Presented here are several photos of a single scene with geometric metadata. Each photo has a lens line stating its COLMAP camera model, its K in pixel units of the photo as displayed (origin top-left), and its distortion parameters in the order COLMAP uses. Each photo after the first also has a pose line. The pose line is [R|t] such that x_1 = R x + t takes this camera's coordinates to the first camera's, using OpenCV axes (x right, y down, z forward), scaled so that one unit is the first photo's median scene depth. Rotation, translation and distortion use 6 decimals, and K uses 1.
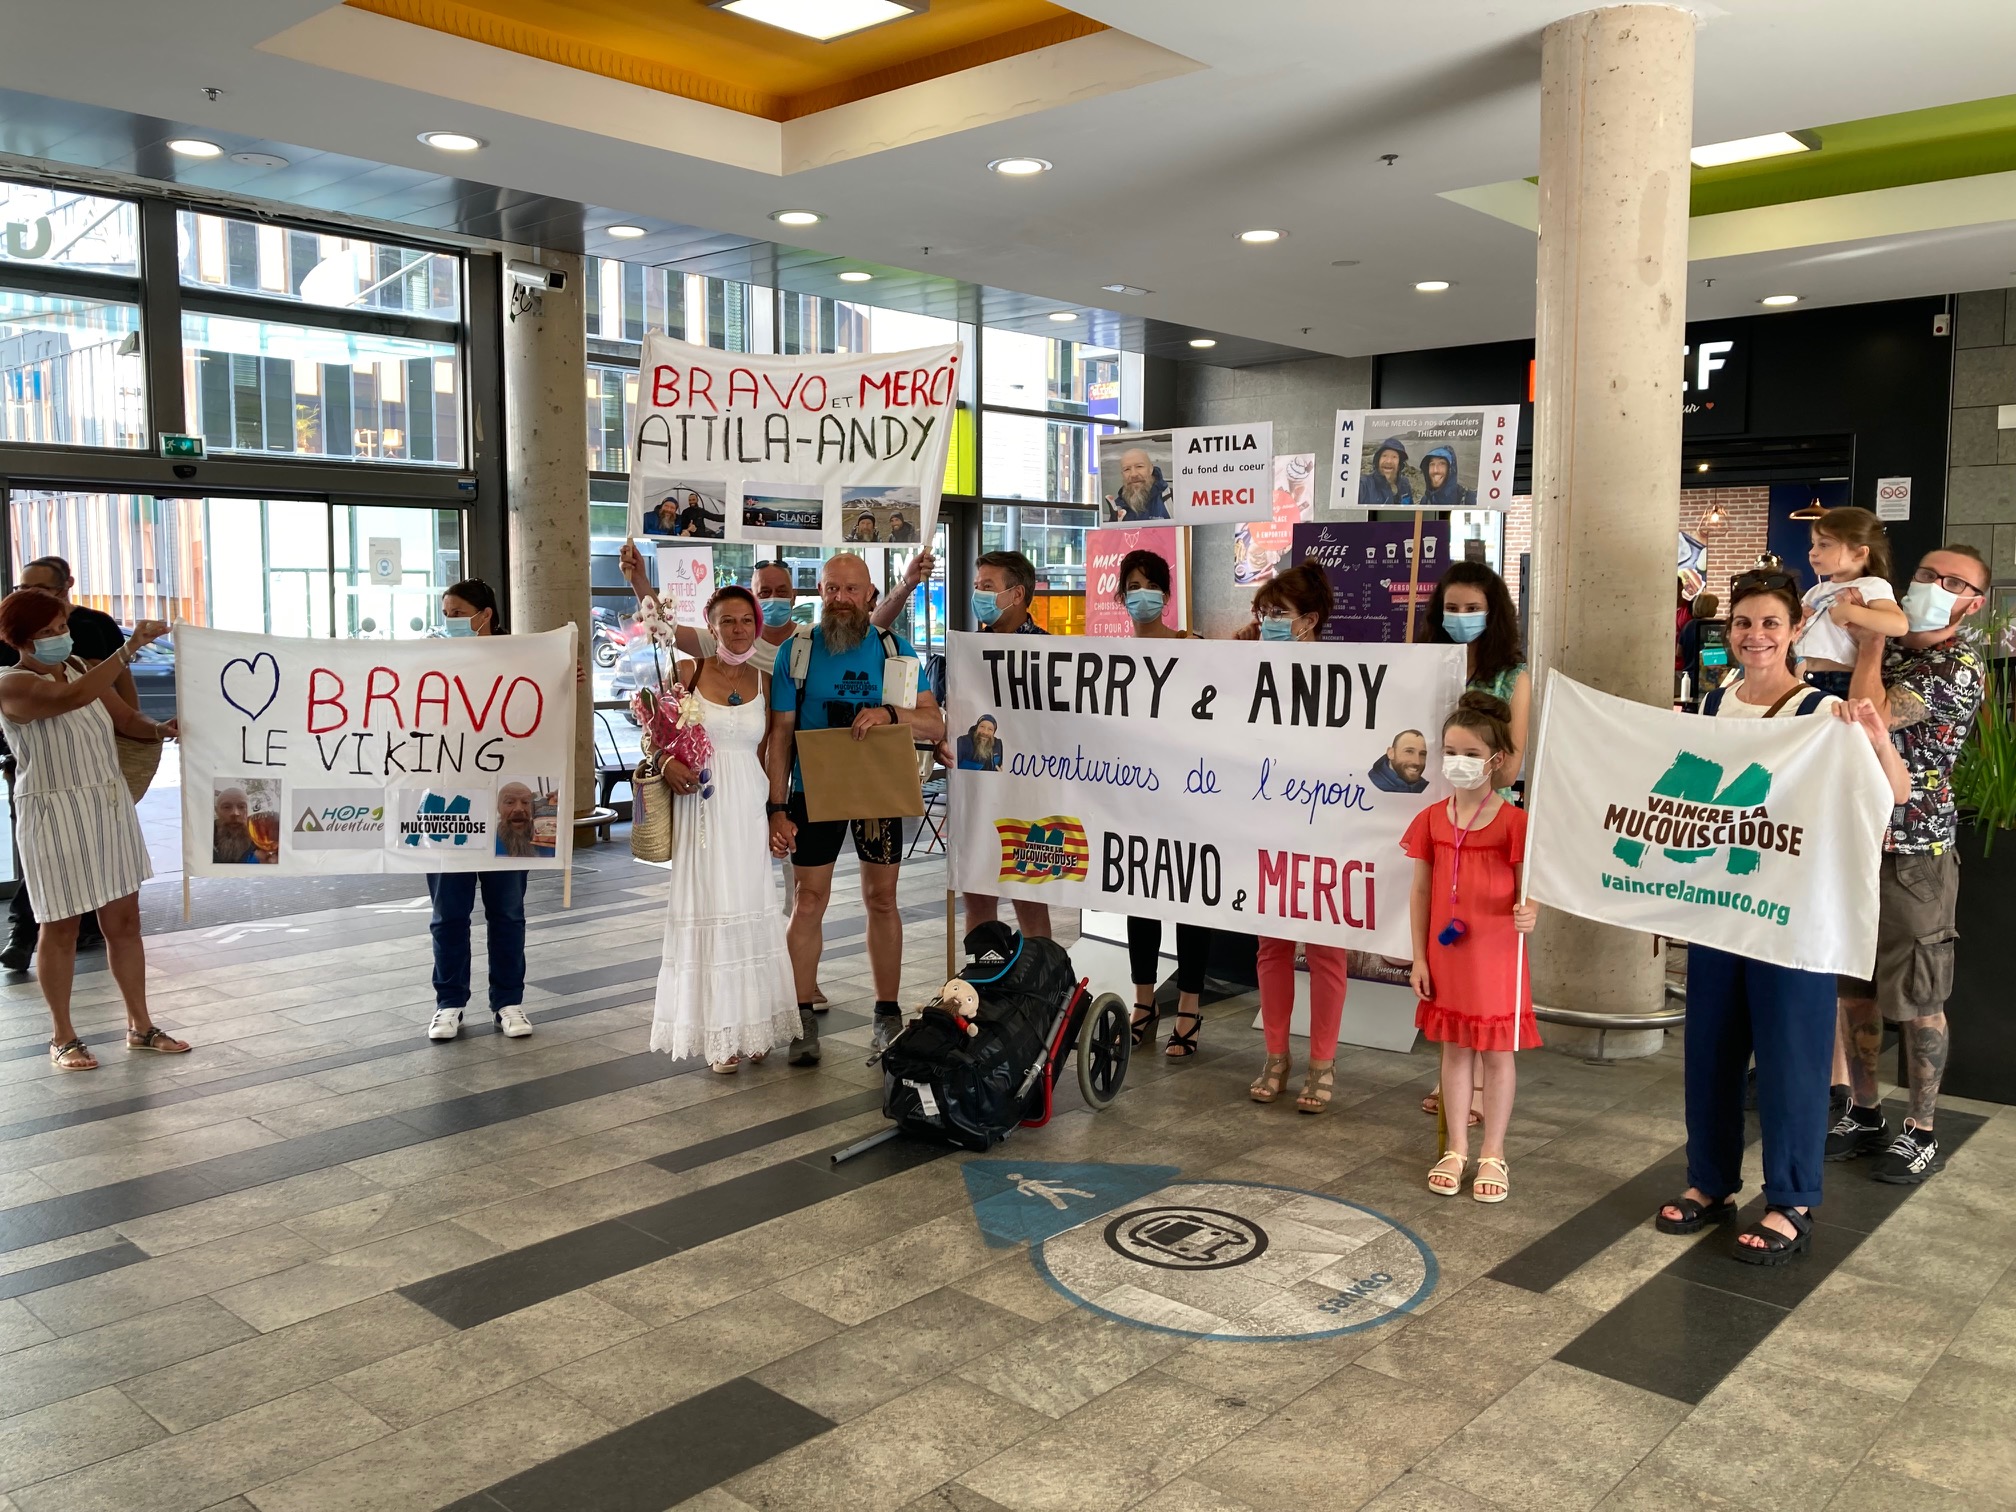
lens RADIAL K [[1660.4, 0, 1016.4], [0, 1660.4, 751.0], [0, 0, 1]] dist [0.032665, -0.021231]
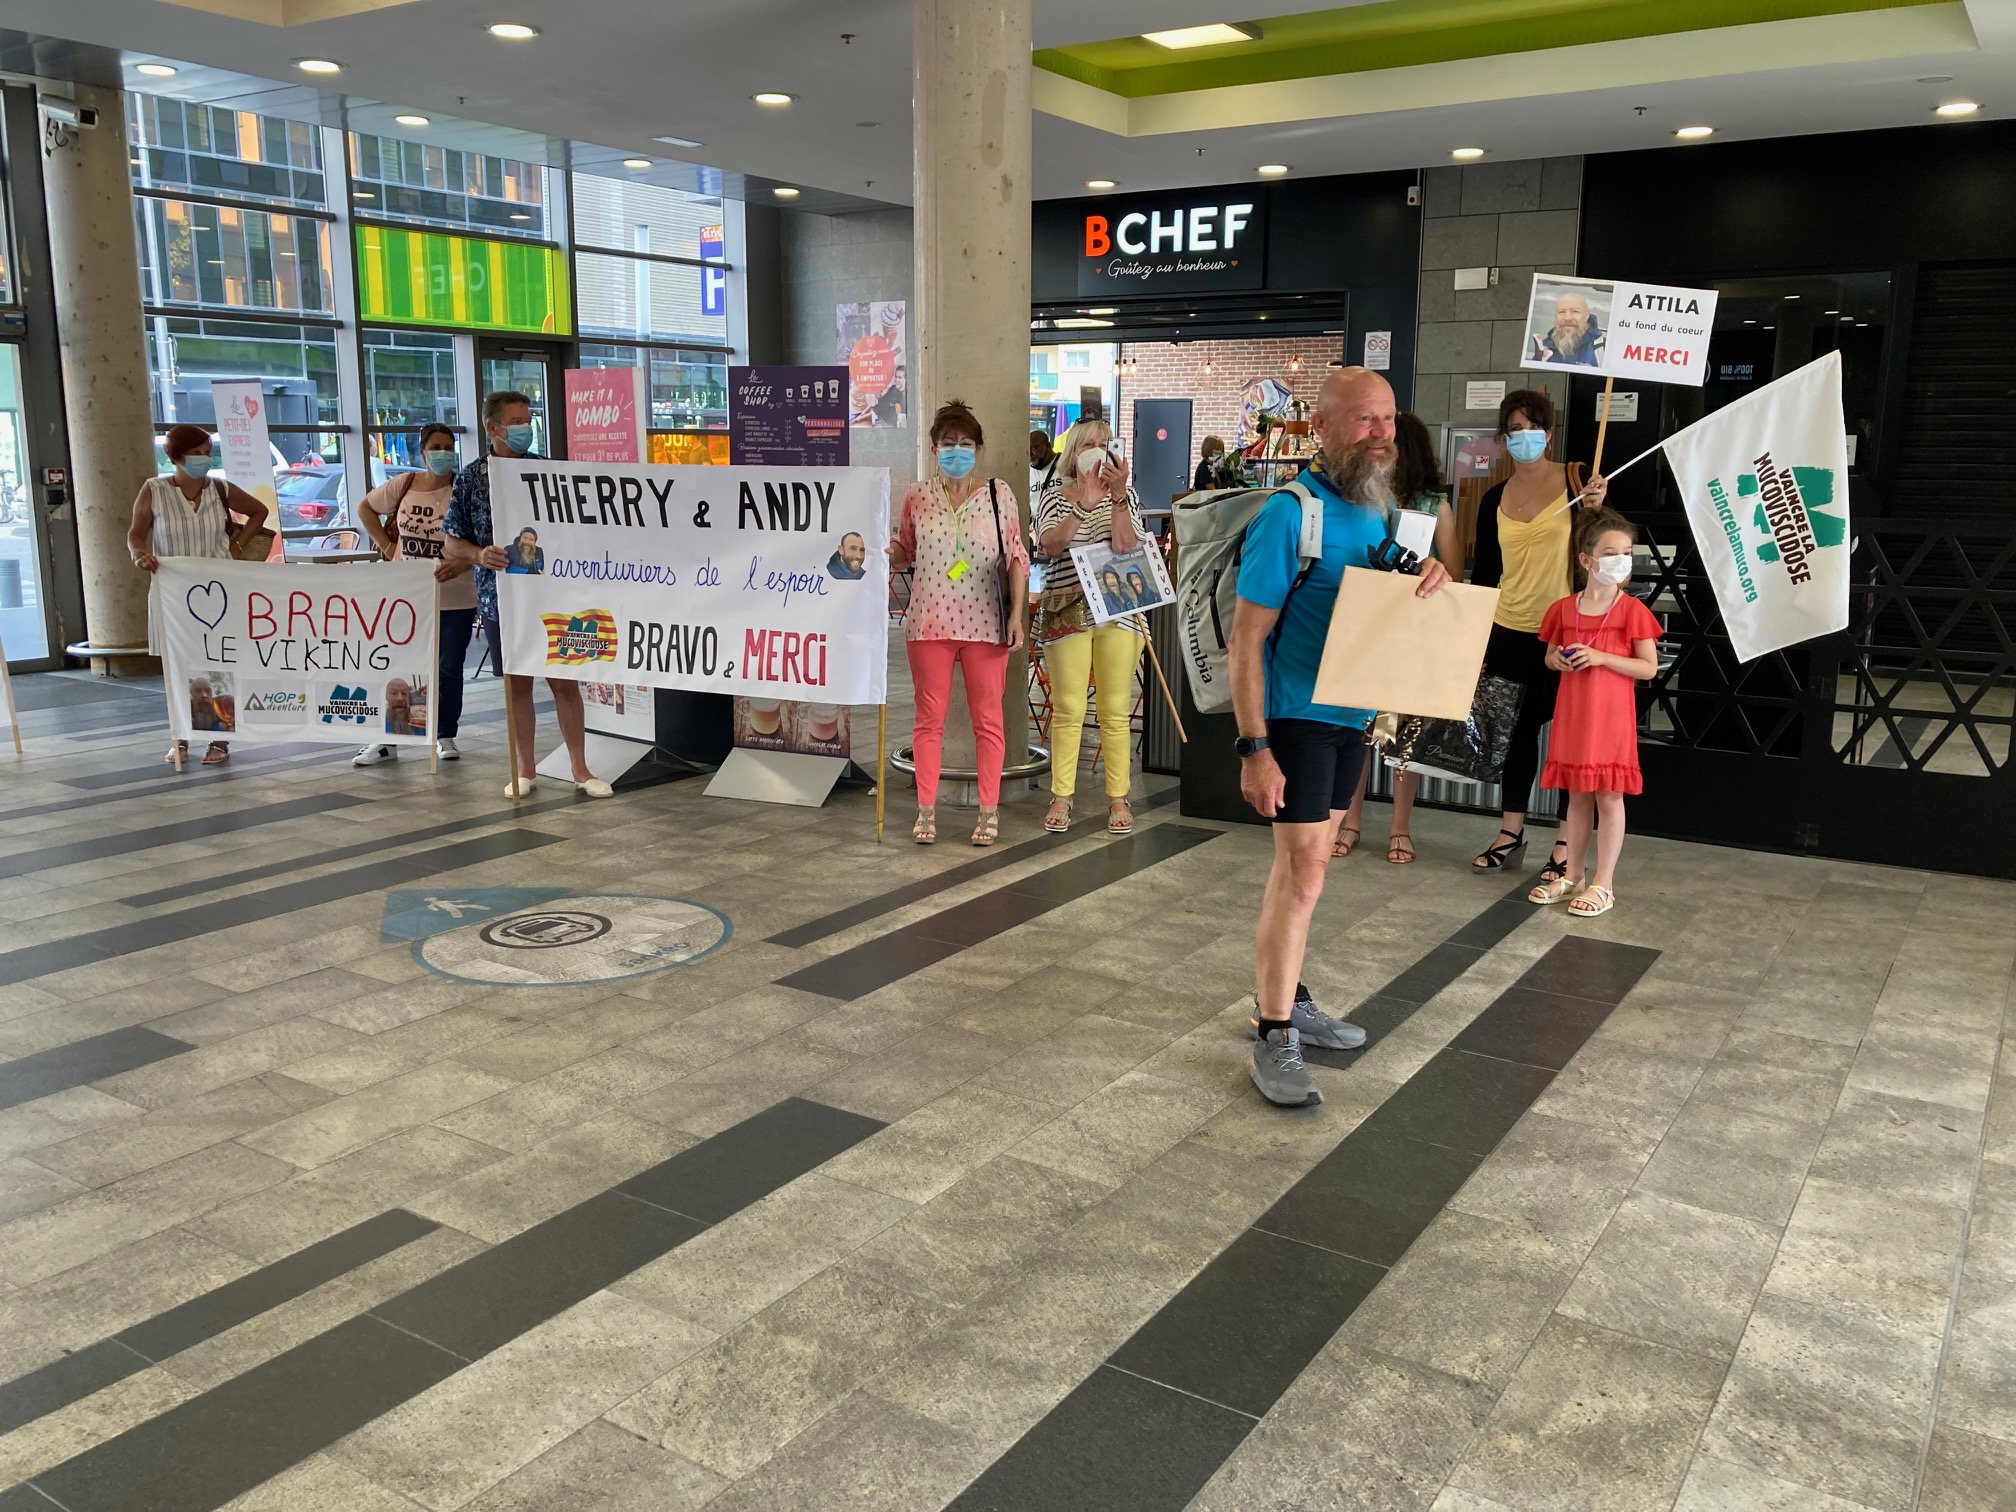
lens RADIAL K [[1660.4, 0, 1010.4], [0, 1660.4, 754.7], [0, 0, 1]] dist [0.032665, -0.021231]
pose [[0.987742, -0.028076, 0.153547, 0.260779], [0.013727, 0.995503, 0.093728, 0.041708], [-0.155488, -0.090472, 0.983686, -0.307336]]
